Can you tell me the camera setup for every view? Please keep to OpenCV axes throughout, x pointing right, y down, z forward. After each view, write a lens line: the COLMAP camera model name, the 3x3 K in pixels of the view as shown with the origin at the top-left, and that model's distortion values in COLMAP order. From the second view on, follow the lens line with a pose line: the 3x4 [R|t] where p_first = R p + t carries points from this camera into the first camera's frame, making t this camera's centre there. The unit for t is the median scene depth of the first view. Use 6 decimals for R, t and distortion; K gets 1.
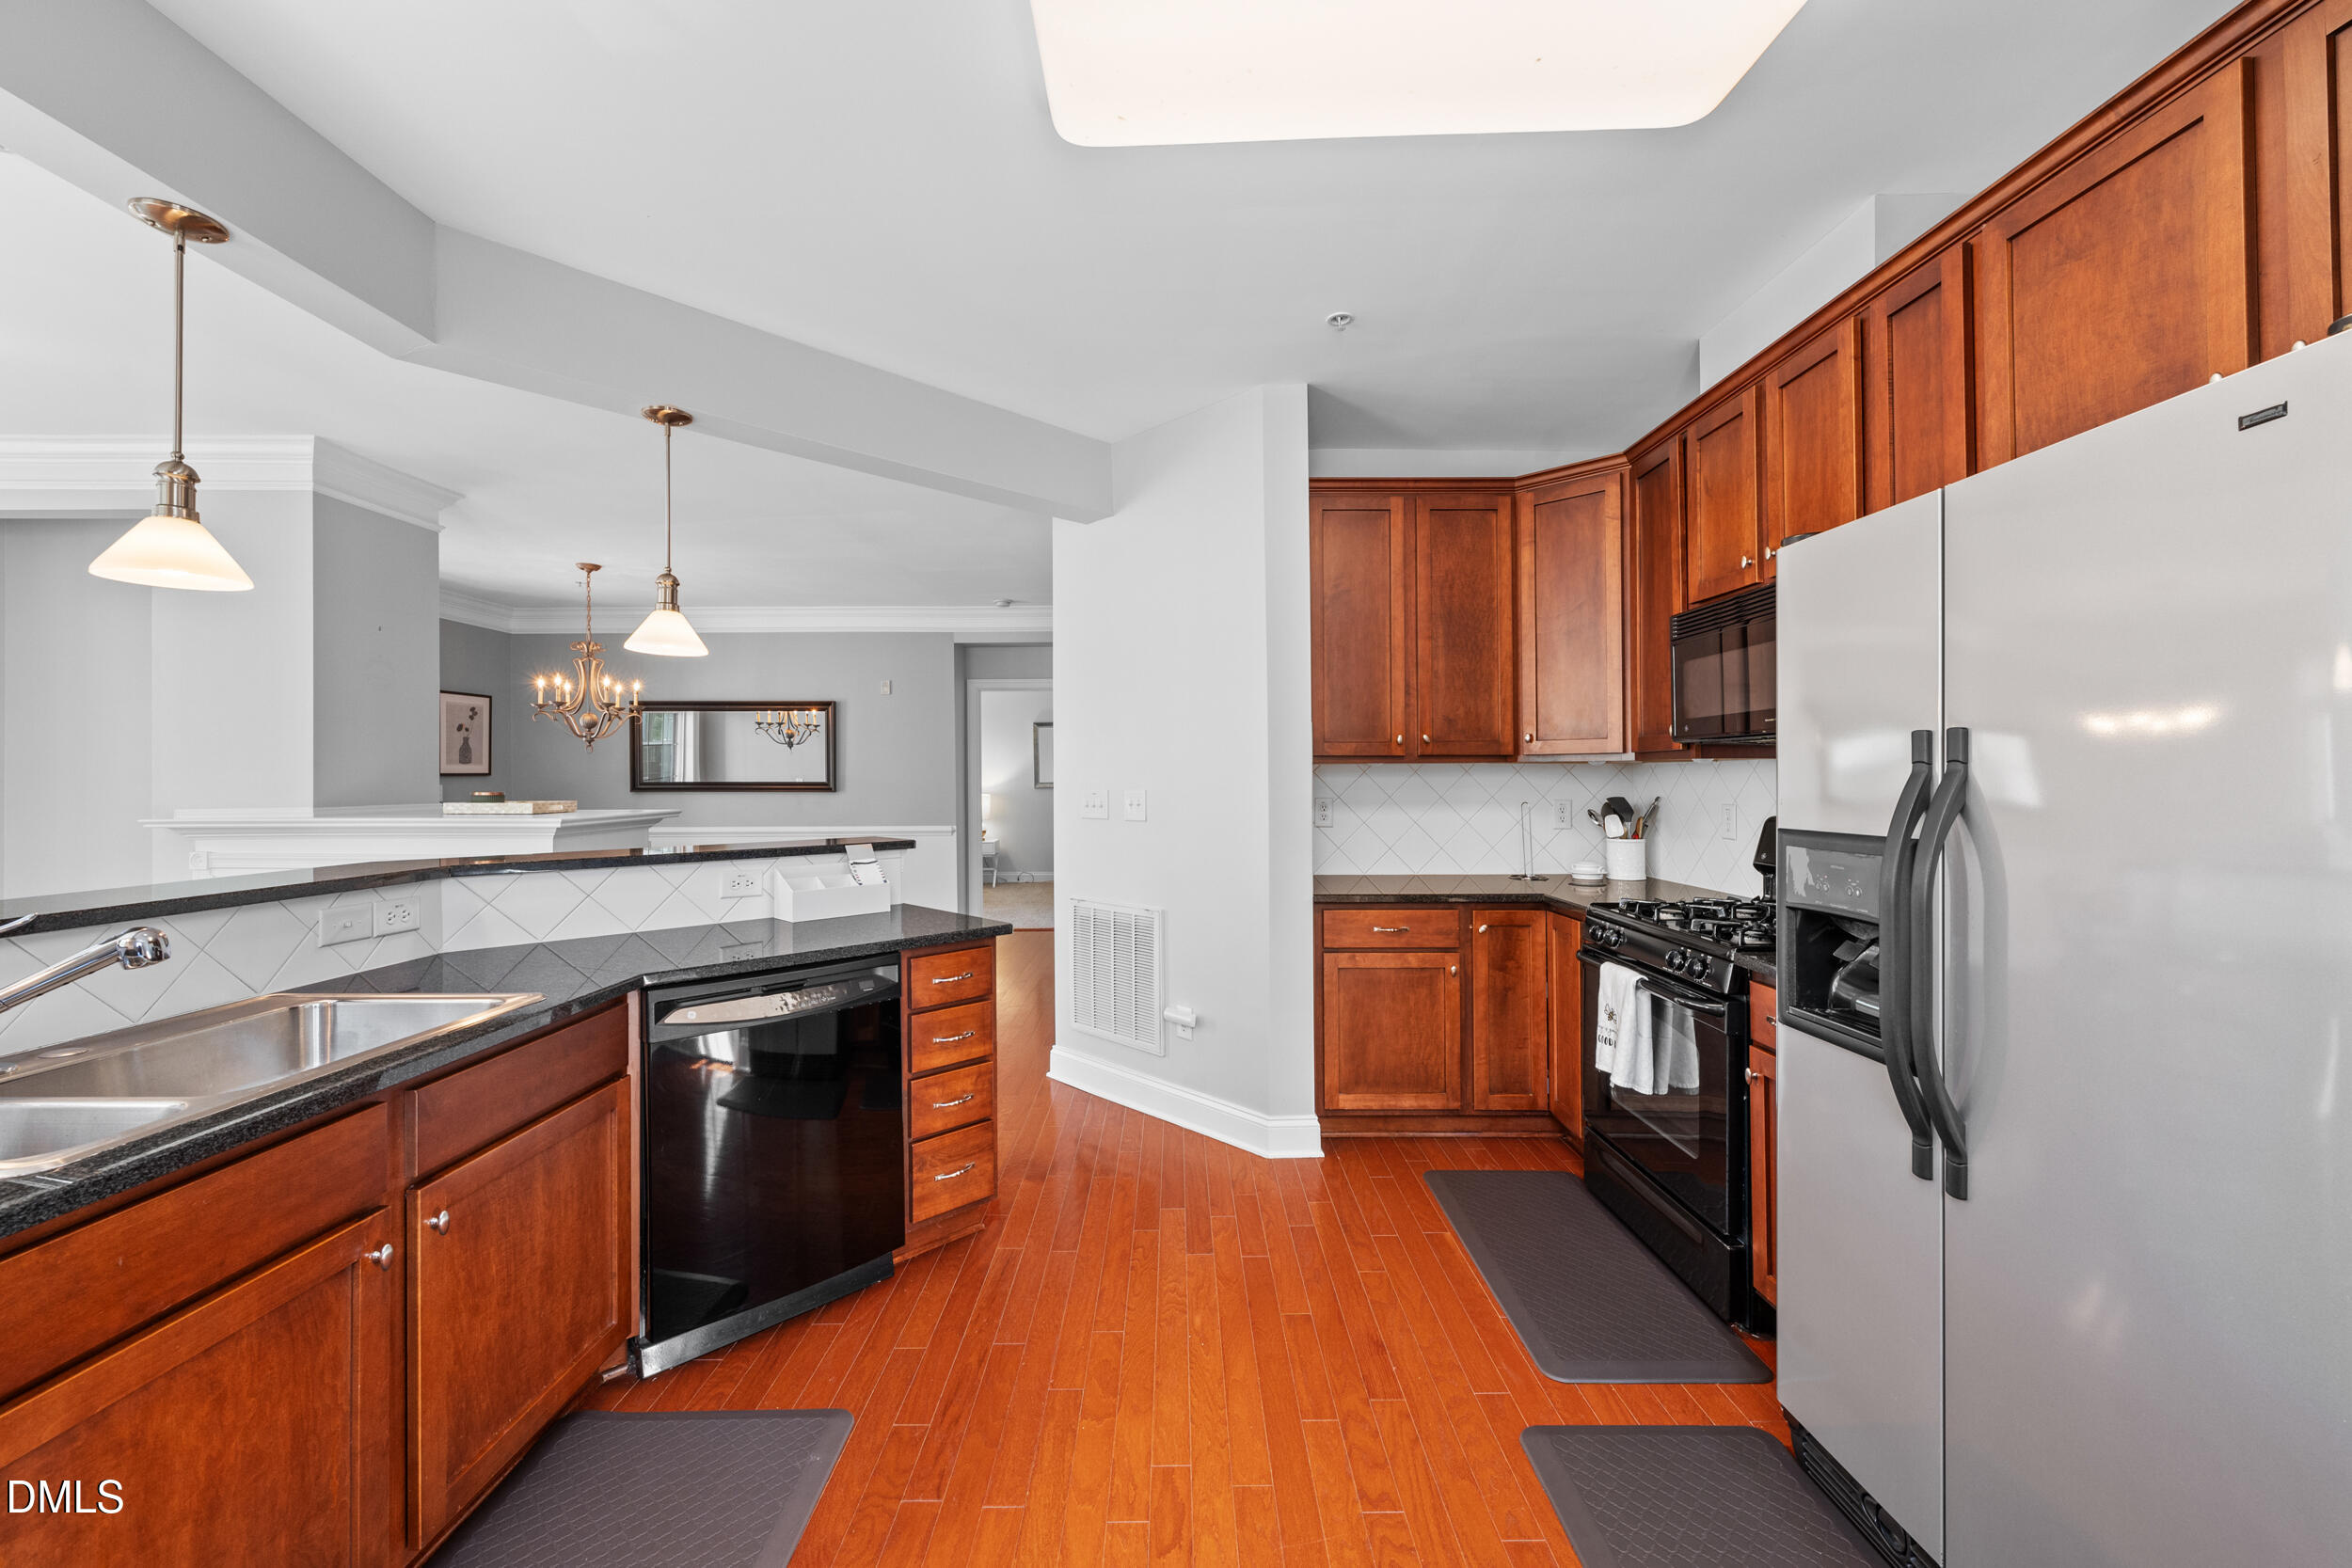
lens RADIAL K [[932.6, 0, 1169.6], [0, 932.6, 778.4], [0, 0, 1]] dist [-0.001636, -0.000493]
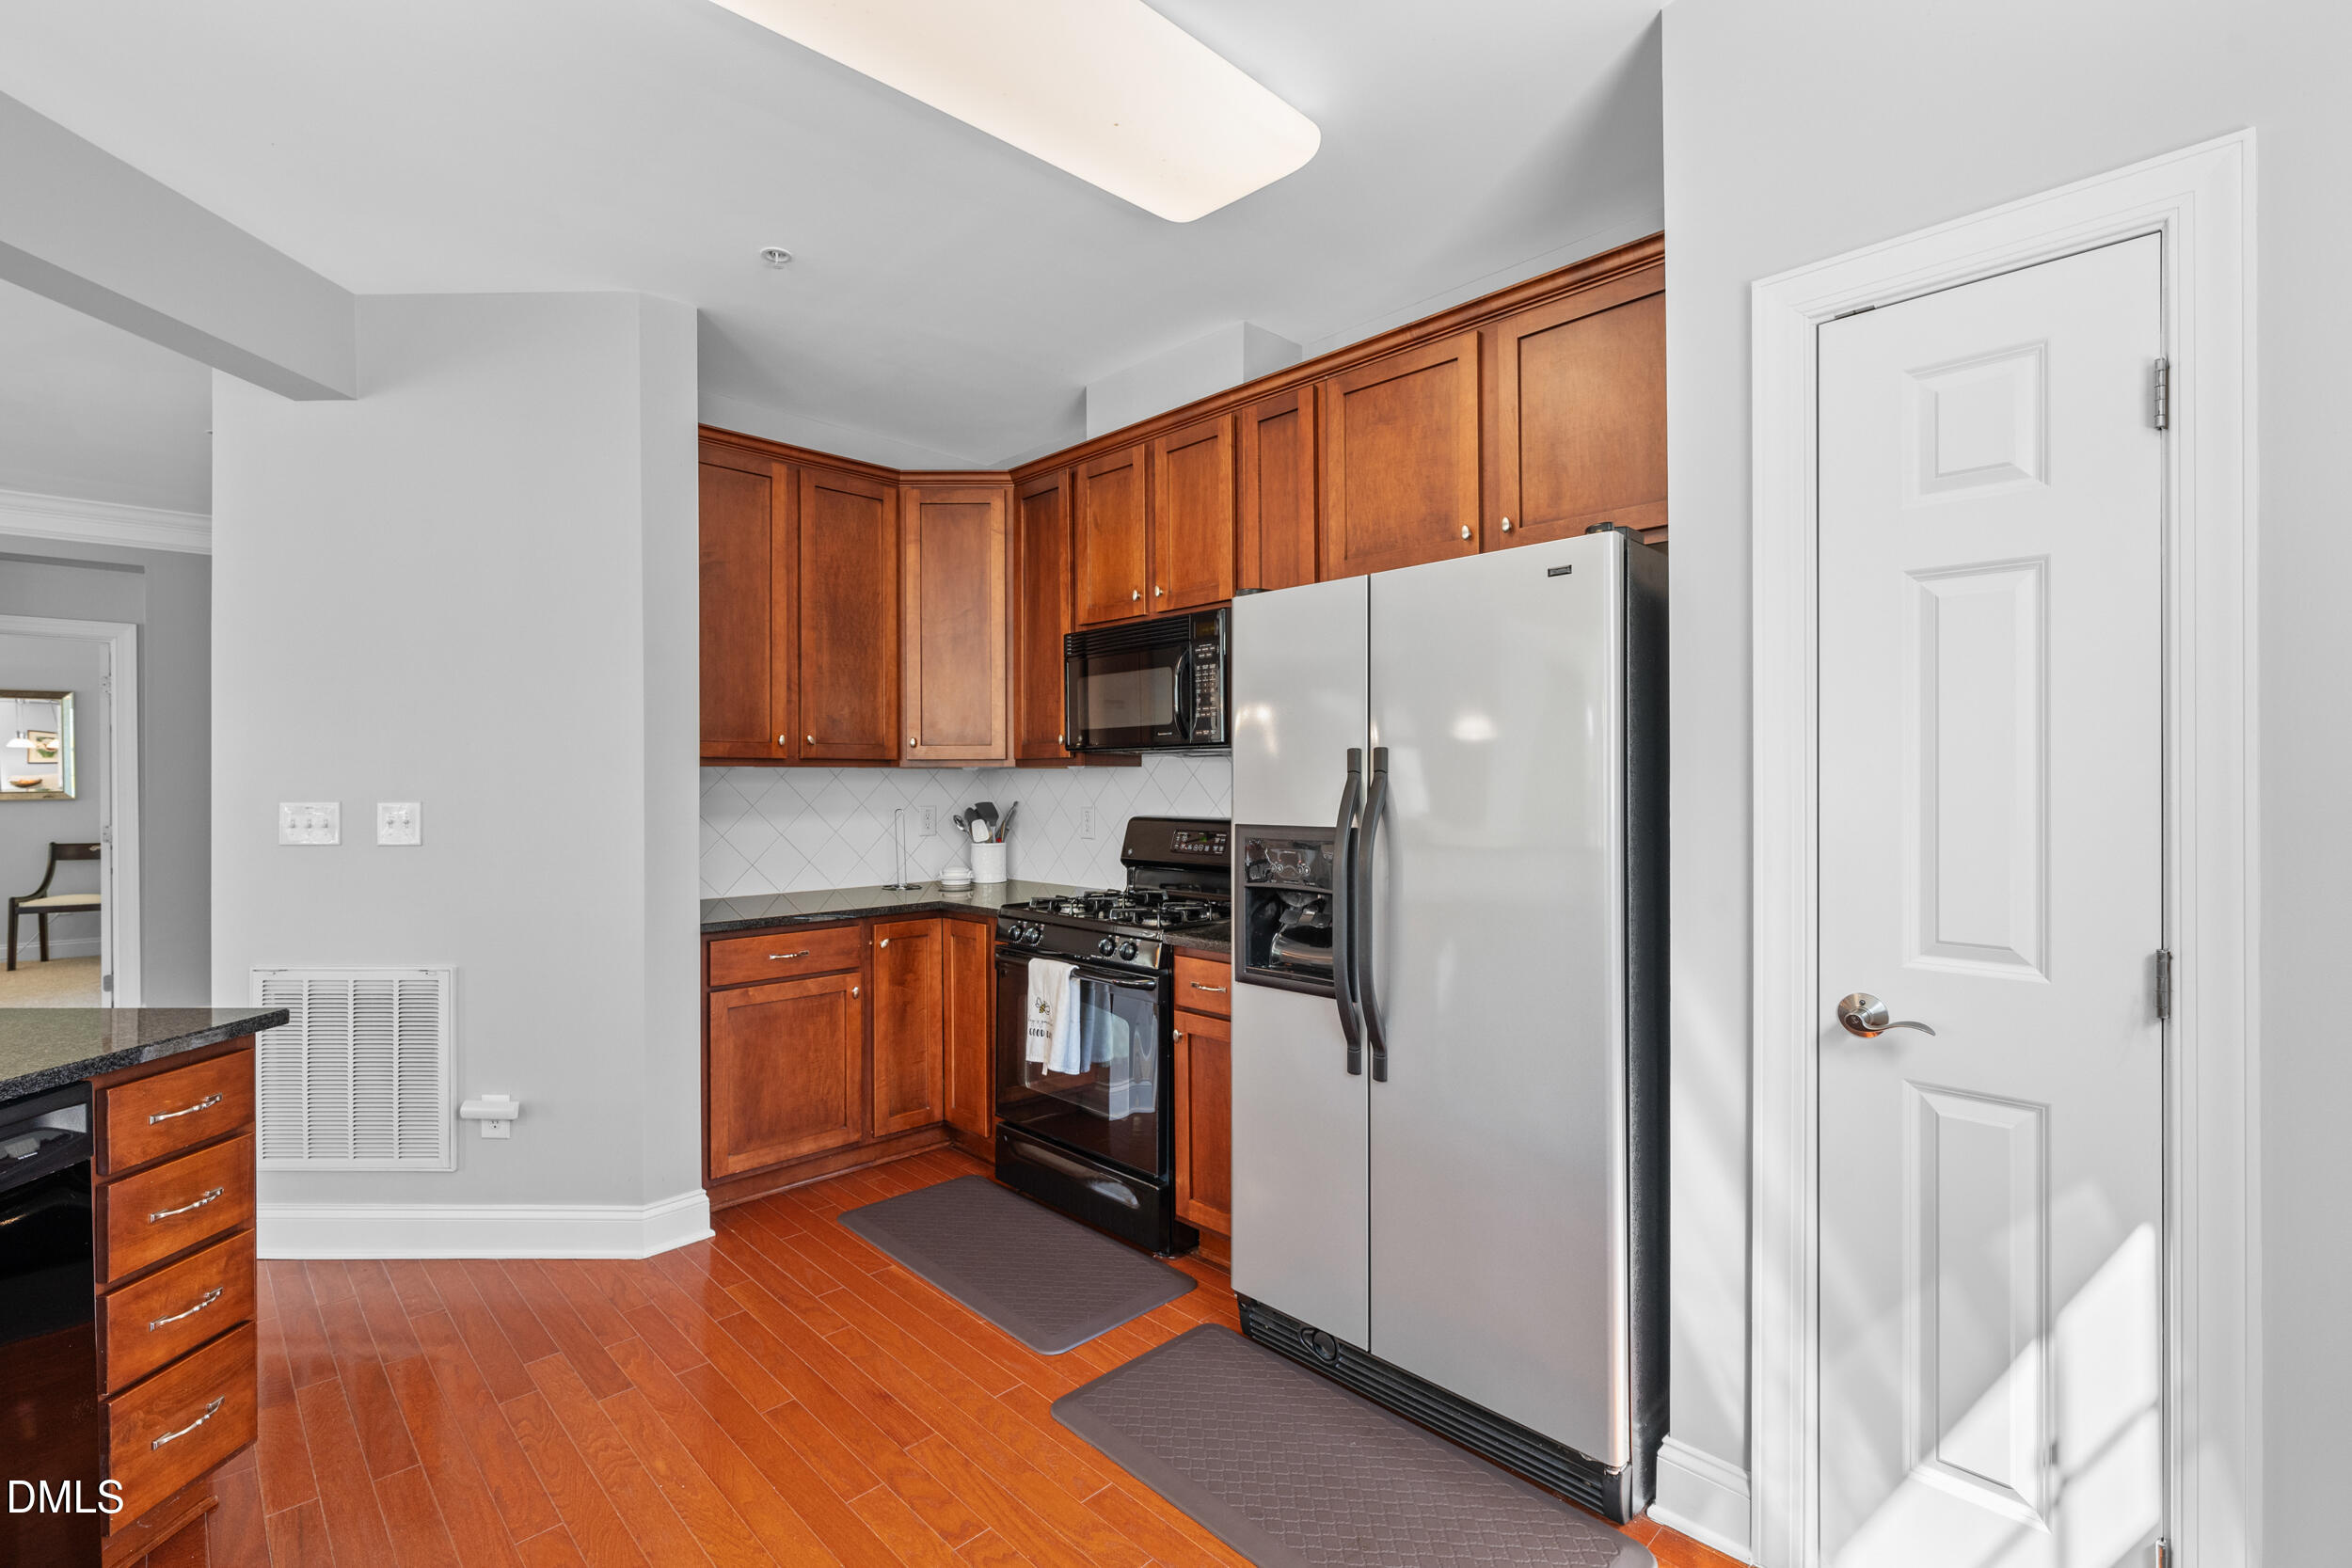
lens RADIAL K [[1048.1, 0, 1176.0], [0, 1048.1, 784.0], [0, 0, 1]] dist [-0.001091, 0.000095]
pose [[0.708911, -0.000835, 0.705297, -0.205167], [0.001421, 0.999999, -0.000245, 0.000575], [-0.705296, 0.001176, 0.708911, 0.039019]]
